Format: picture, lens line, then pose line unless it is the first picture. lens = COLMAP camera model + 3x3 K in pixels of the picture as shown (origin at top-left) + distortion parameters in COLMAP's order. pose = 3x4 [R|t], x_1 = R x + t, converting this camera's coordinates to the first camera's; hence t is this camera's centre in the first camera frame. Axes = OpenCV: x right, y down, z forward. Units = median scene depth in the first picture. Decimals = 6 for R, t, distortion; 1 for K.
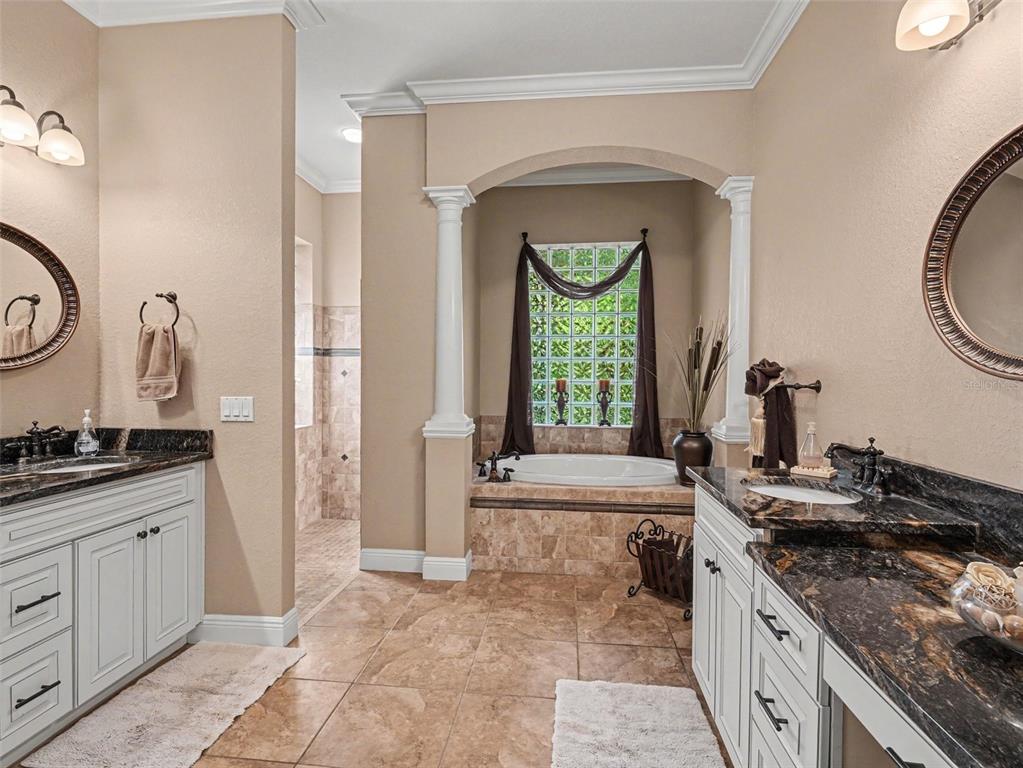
lens RADIAL K [[530.0, 0, 510.4], [0, 530.0, 378.8], [0, 0, 1]] dist [0.002788, -0.009527]
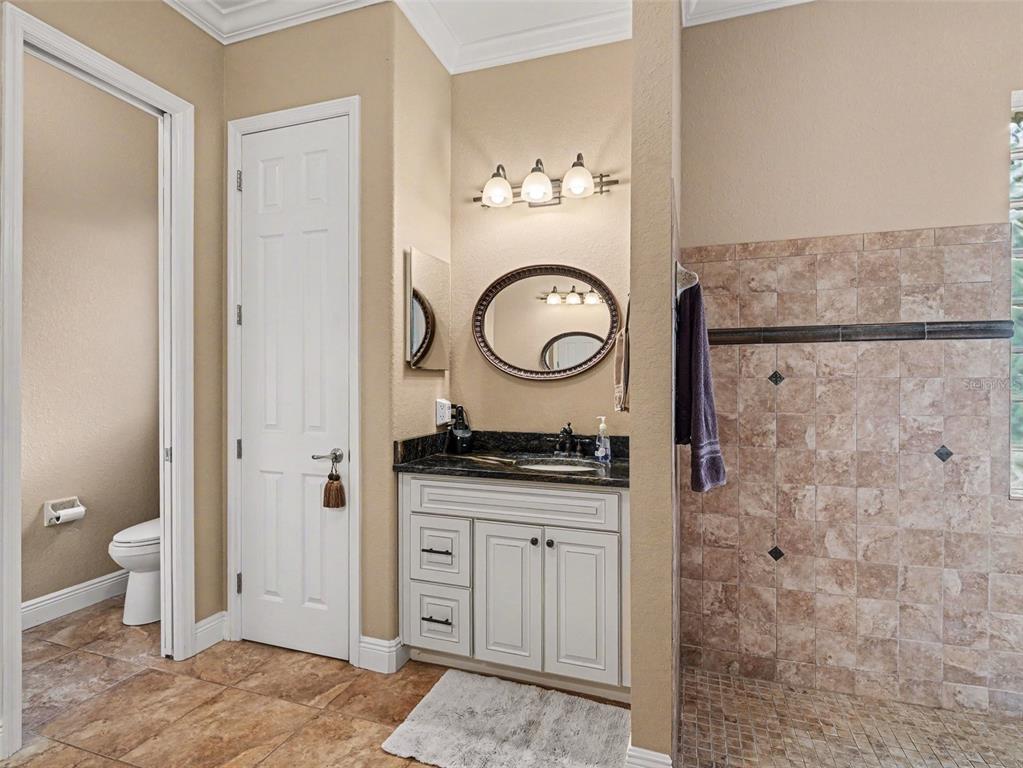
lens RADIAL K [[530.0, 0, 510.4], [0, 530.0, 378.8], [0, 0, 1]] dist [0.002788, -0.009527]
pose [[-0.228390, -0.012308, -0.973492, 0.302040], [-0.016205, 0.999830, -0.008839, -0.005416], [0.973435, 0.013757, -0.228551, 1.180422]]
